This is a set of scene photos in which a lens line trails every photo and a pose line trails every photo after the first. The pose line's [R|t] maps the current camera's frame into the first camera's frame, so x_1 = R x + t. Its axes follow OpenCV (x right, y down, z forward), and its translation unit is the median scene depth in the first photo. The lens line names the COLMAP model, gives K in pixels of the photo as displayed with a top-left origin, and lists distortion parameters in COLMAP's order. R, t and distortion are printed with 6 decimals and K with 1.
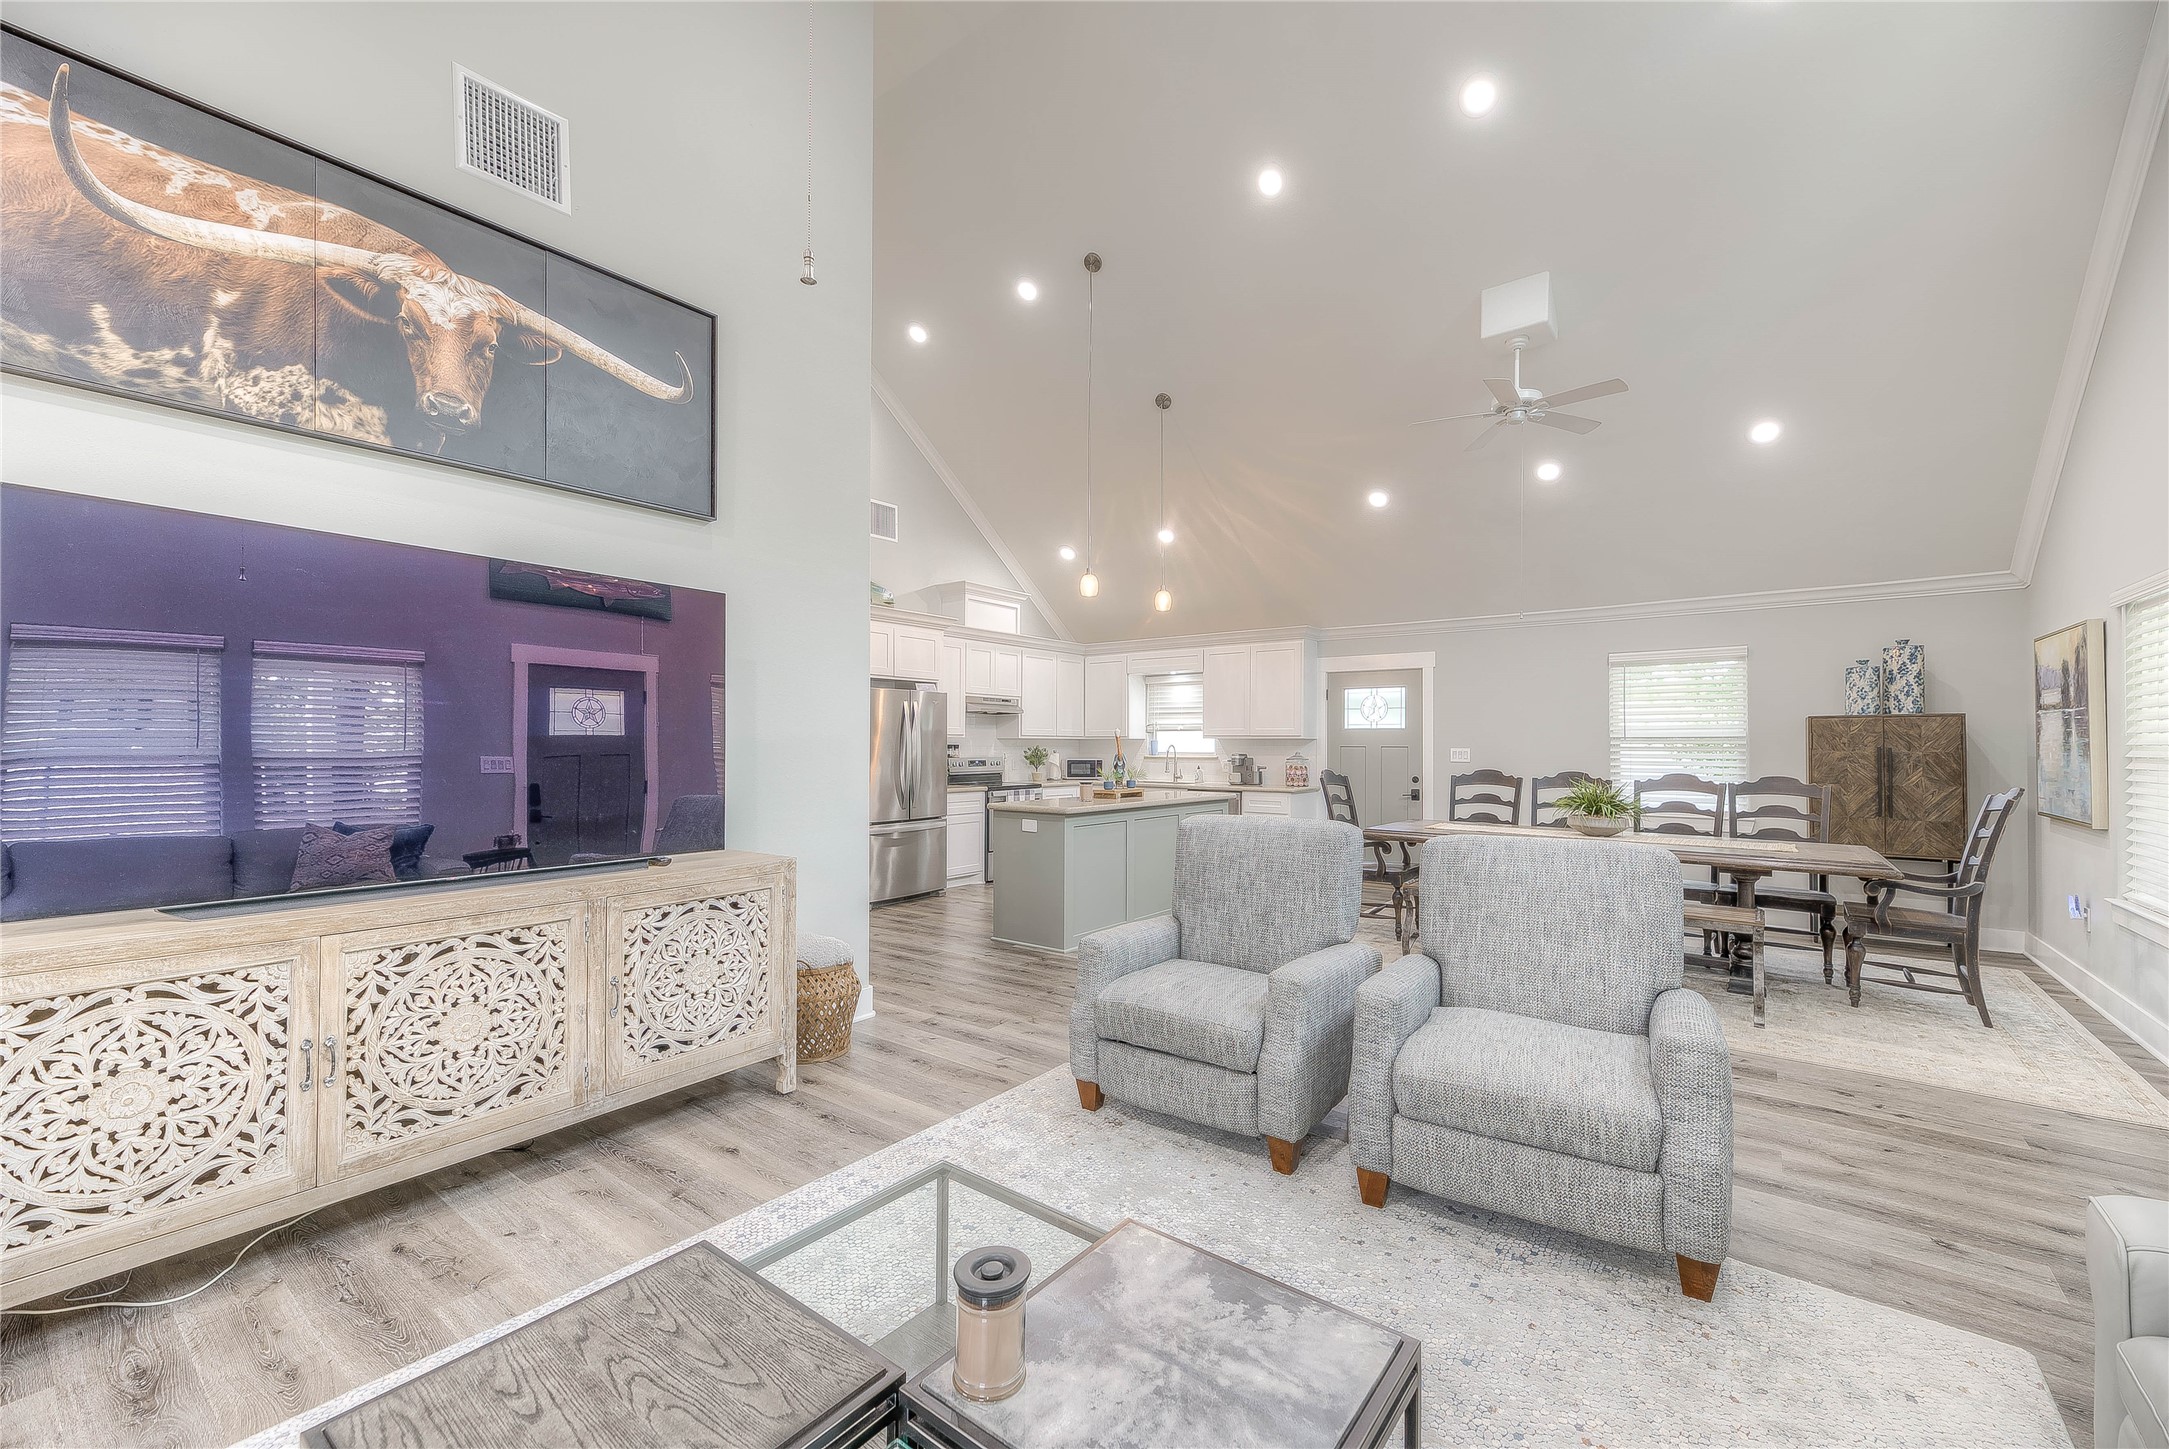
lens RADIAL K [[861.8, 0, 1106.8], [0, 861.8, 731.7], [0, 0, 1]] dist [0.006639, -0.000104]
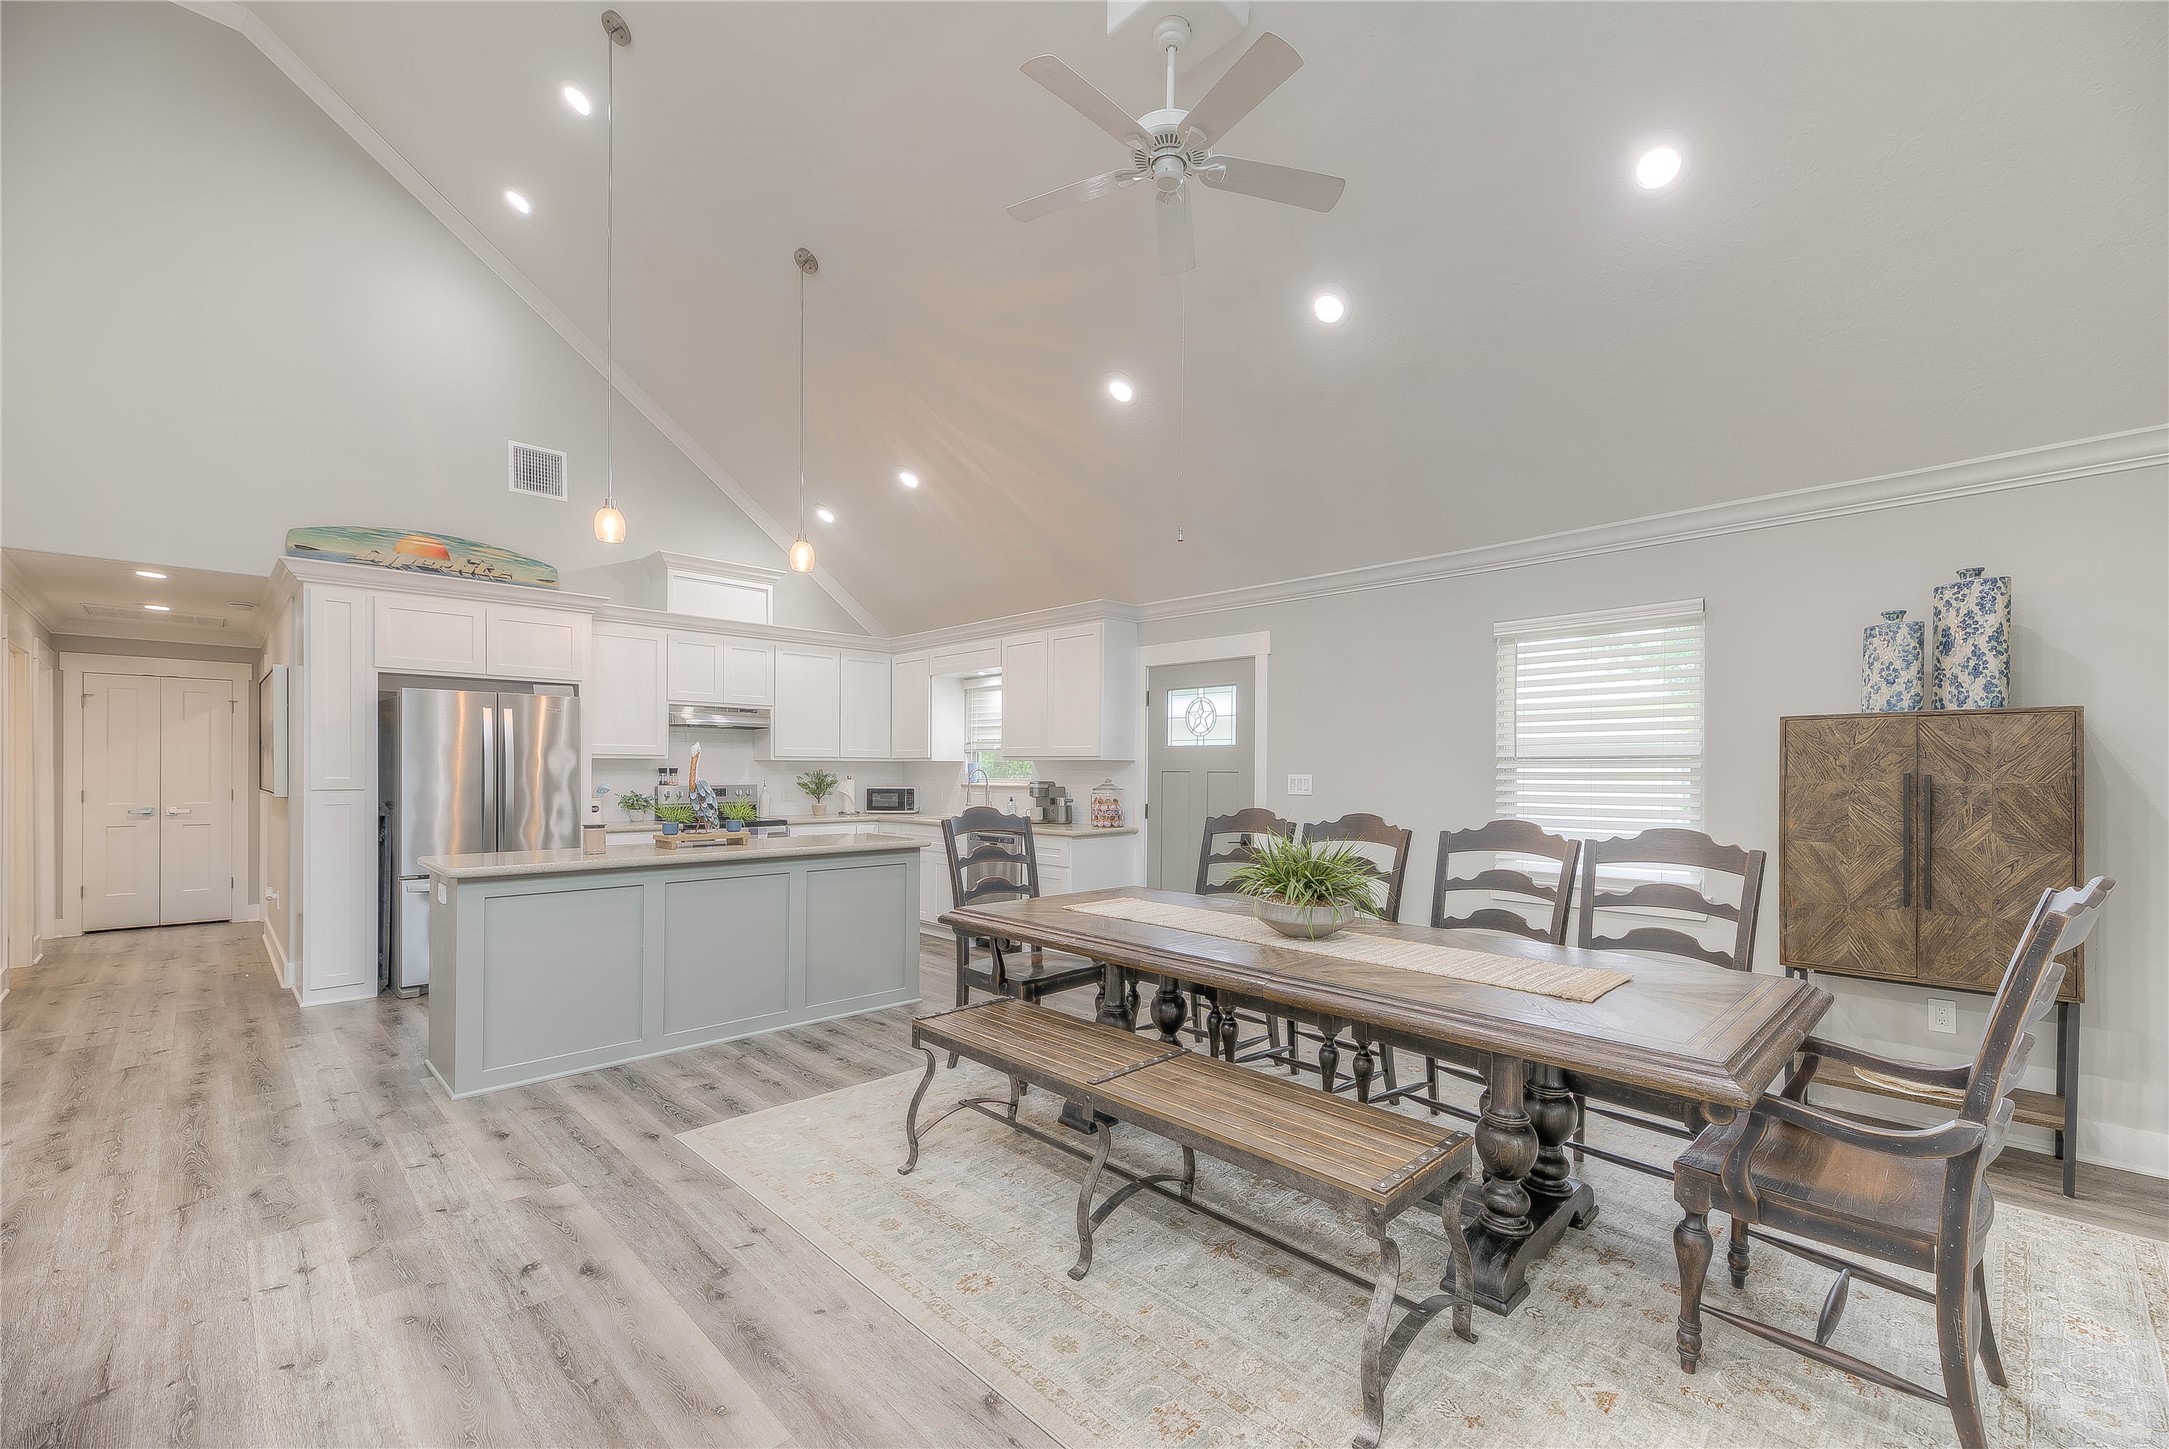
lens RADIAL K [[891.6, 0, 1120.5], [0, 891.6, 769.6], [0, 0, 1]] dist [0.010683, -0.000910]
pose [[0.991387, 0.000950, -0.130965, 0.356505], [0.001060, 0.999883, 0.015272, 0.004788], [0.130964, -0.015279, 0.991269, 0.290489]]
